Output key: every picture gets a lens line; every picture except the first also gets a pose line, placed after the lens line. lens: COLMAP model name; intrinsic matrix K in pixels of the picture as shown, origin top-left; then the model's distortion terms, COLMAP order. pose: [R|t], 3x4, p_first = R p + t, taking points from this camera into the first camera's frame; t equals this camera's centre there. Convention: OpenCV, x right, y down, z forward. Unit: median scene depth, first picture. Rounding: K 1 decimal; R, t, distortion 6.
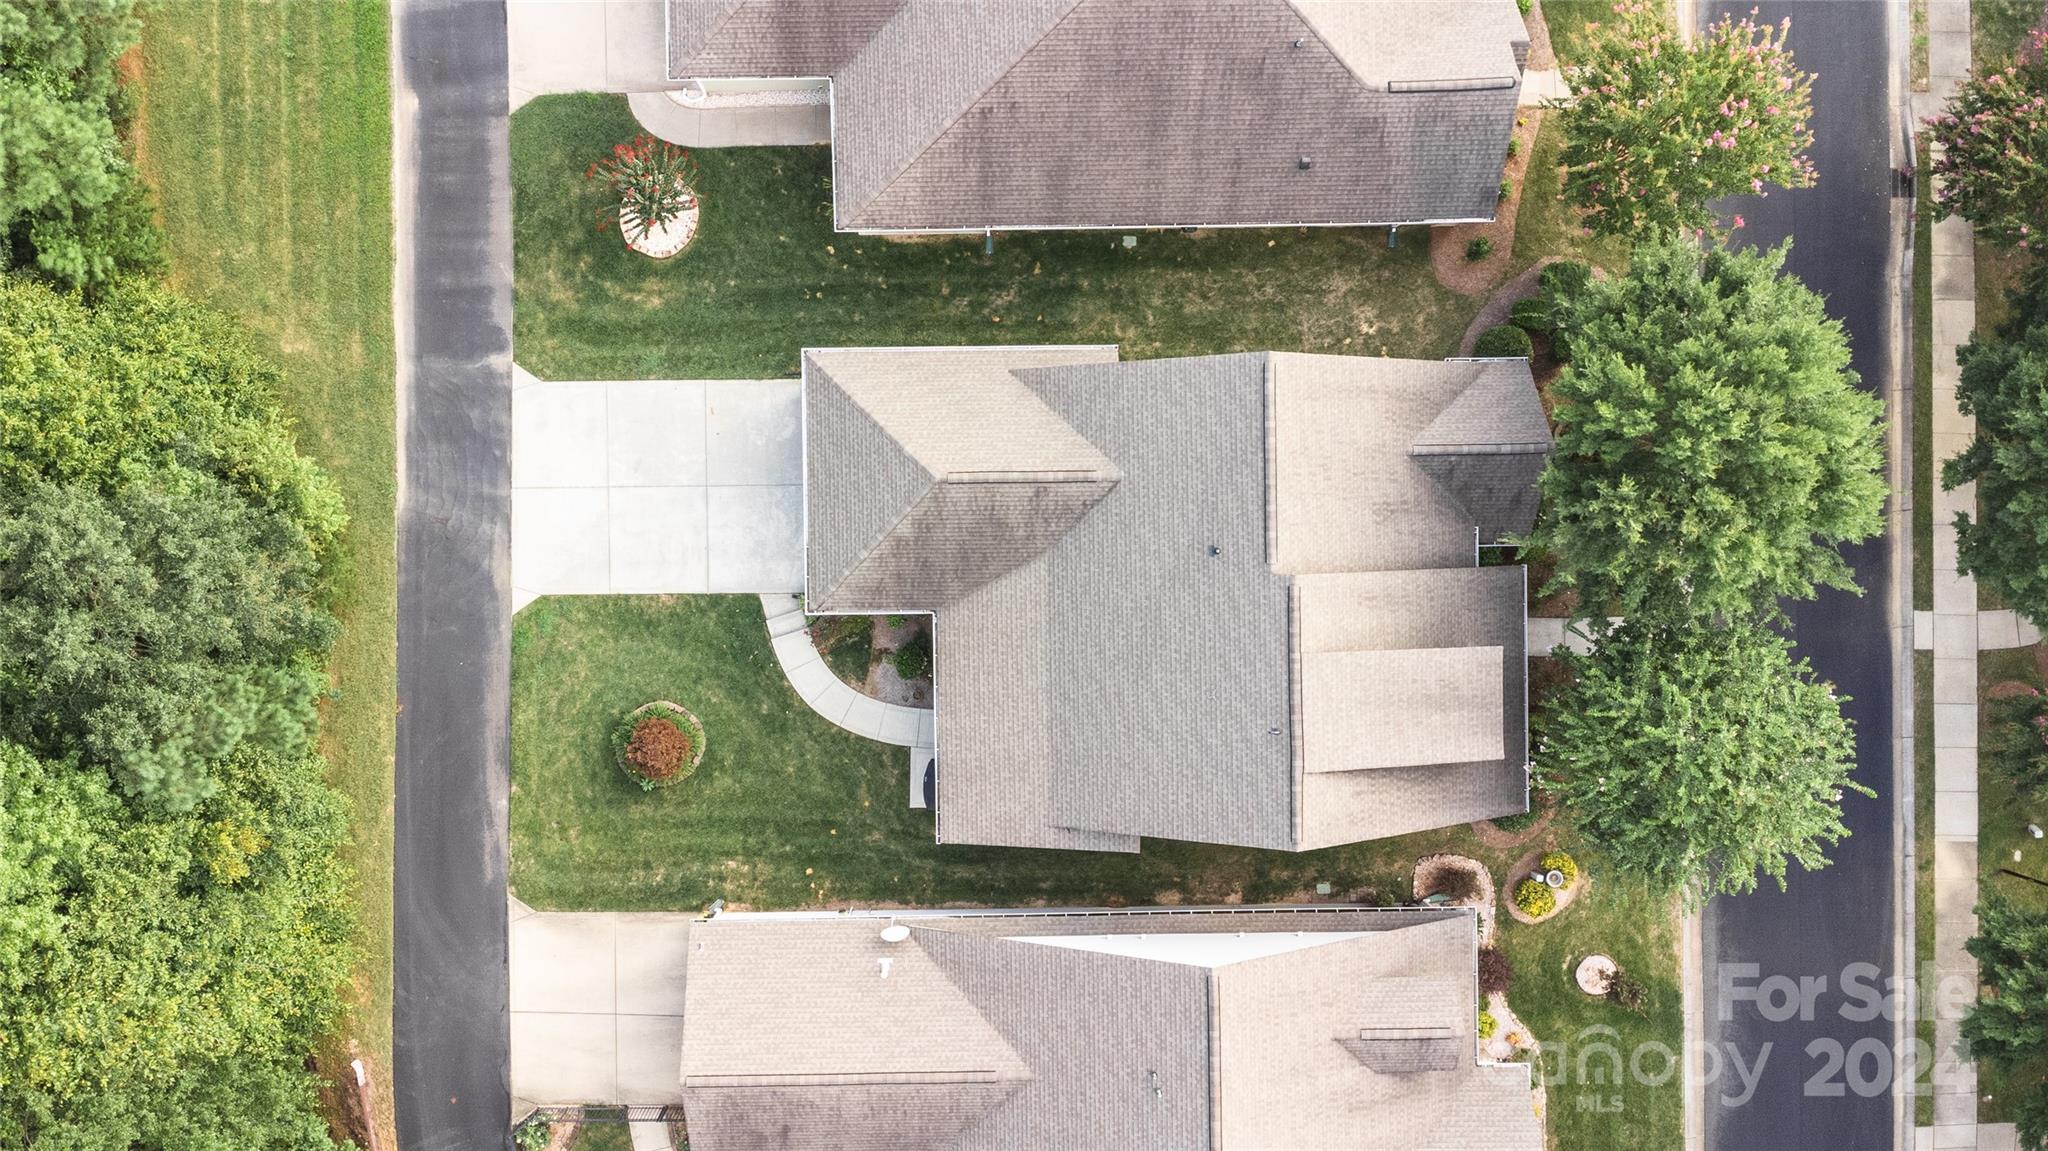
lens RADIAL K [[1557.2, 0, 1015.9], [0, 1557.2, 565.2], [0, 0, 1]] dist [0.005995, 0.002228]
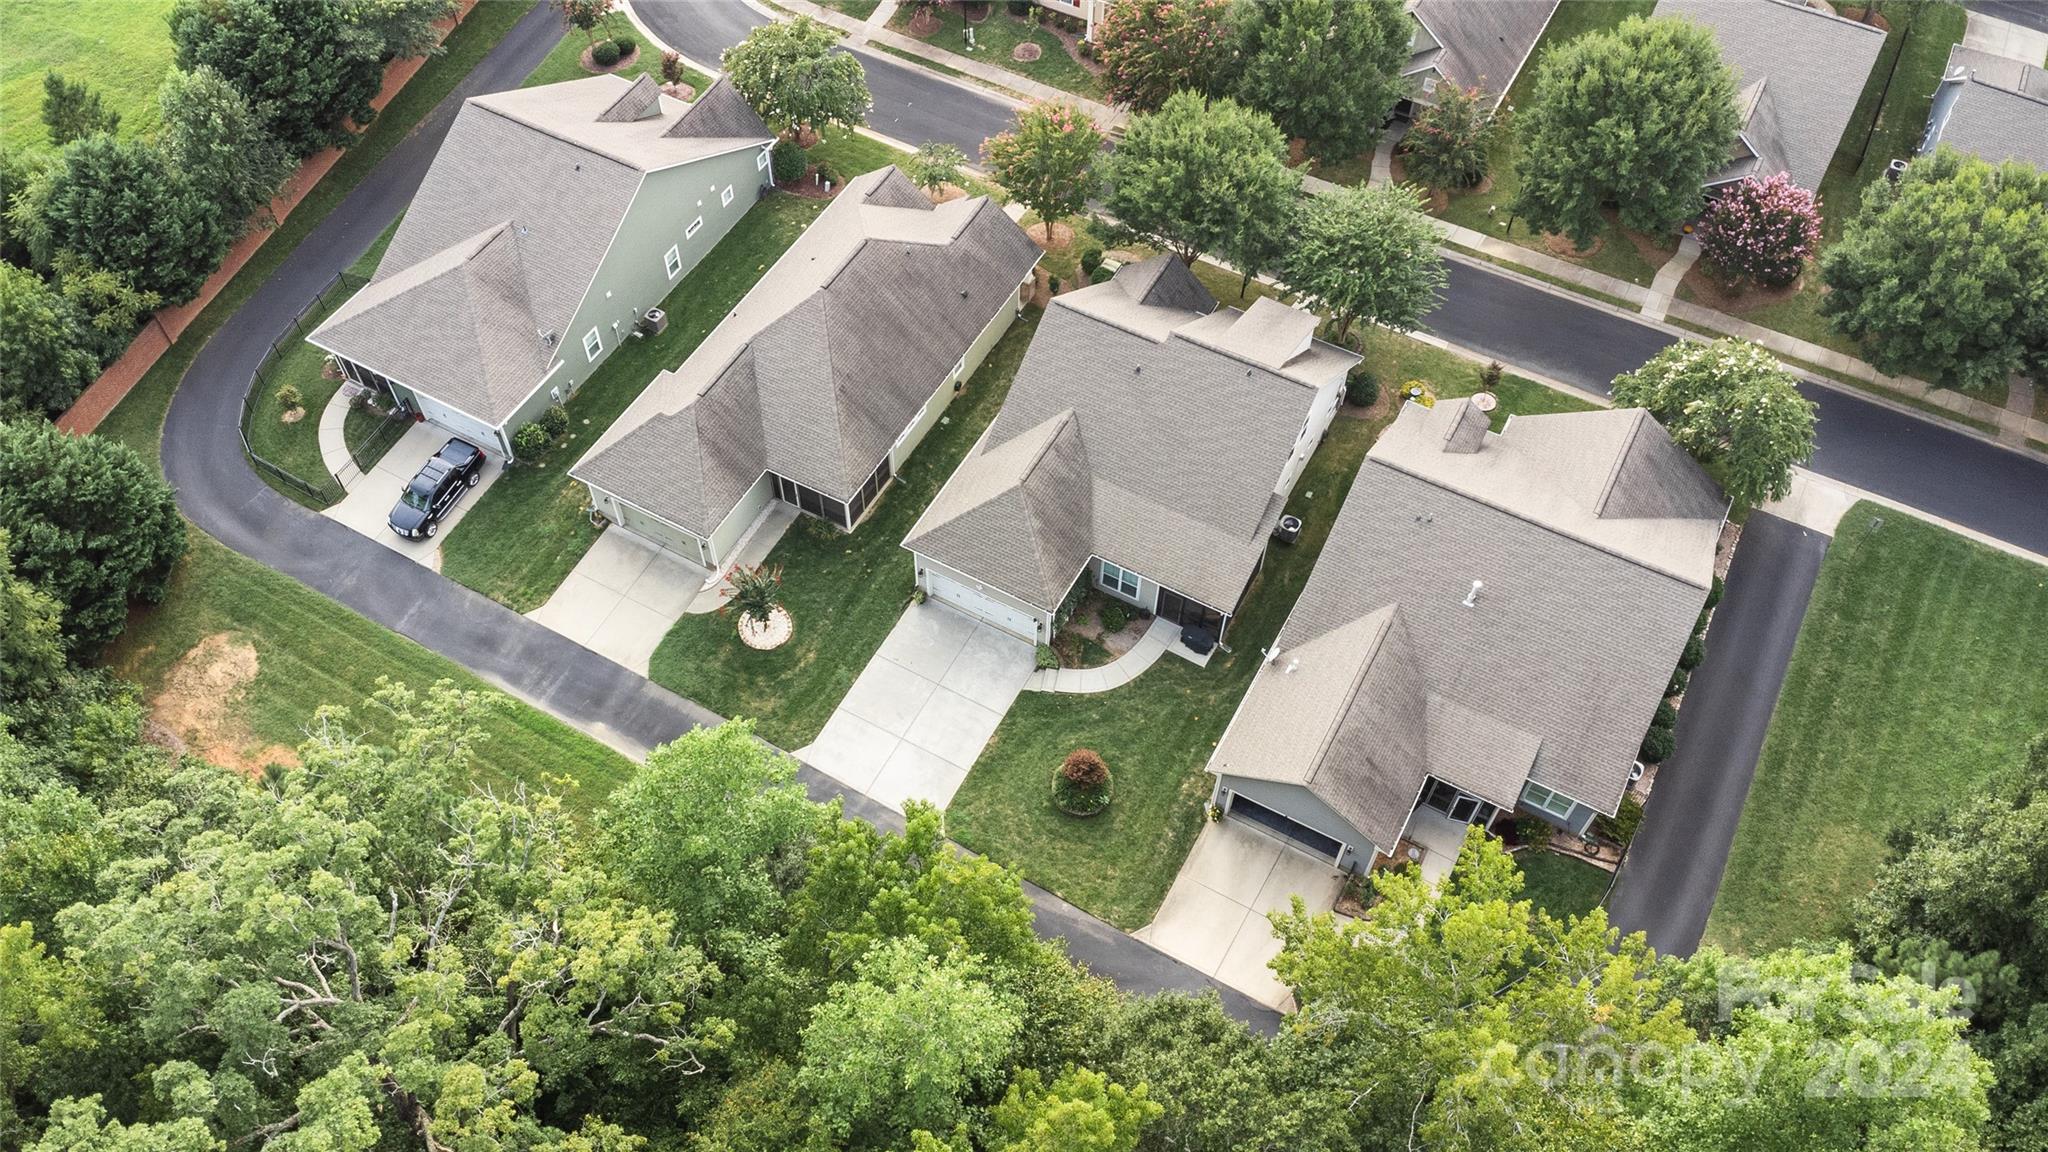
lens RADIAL K [[1557.2, 0, 1027.6], [0, 1557.2, 583.0], [0, 0, 1]] dist [0.005995, 0.002228]
pose [[0.488805, -0.718022, 0.495494, -0.802471], [0.872082, 0.387008, -0.299495, 0.413882], [0.023283, 0.578506, 0.815346, -0.216441]]
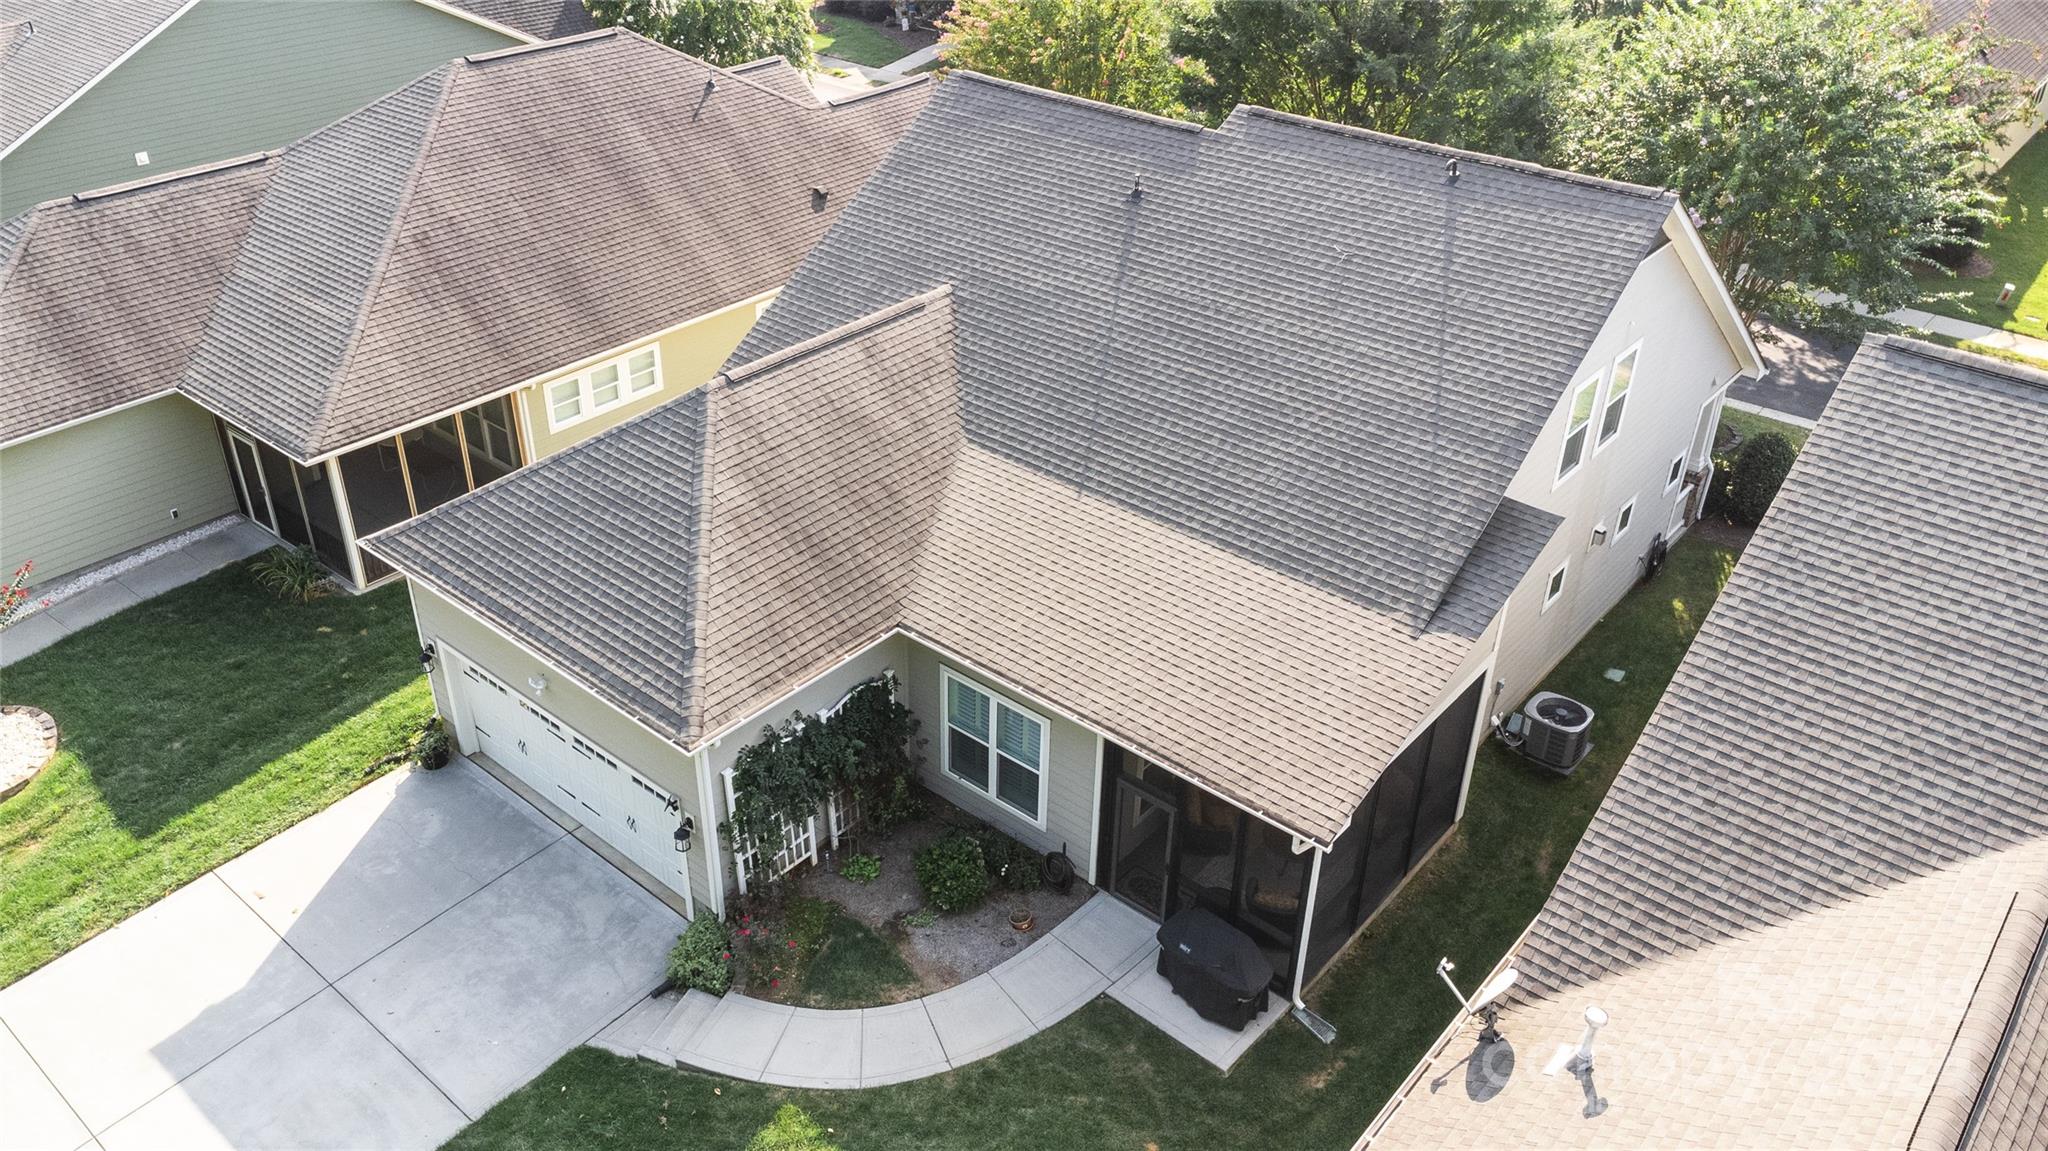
lens RADIAL K [[1557.2, 0, 1003.2], [0, 1557.2, 564.7], [0, 0, 1]] dist [0.005995, 0.002228]
pose [[0.657890, -0.396998, 0.639979, -0.306770], [0.752943, 0.328616, -0.570165, 0.296562], [0.016047, 0.856974, 0.515110, 0.687135]]
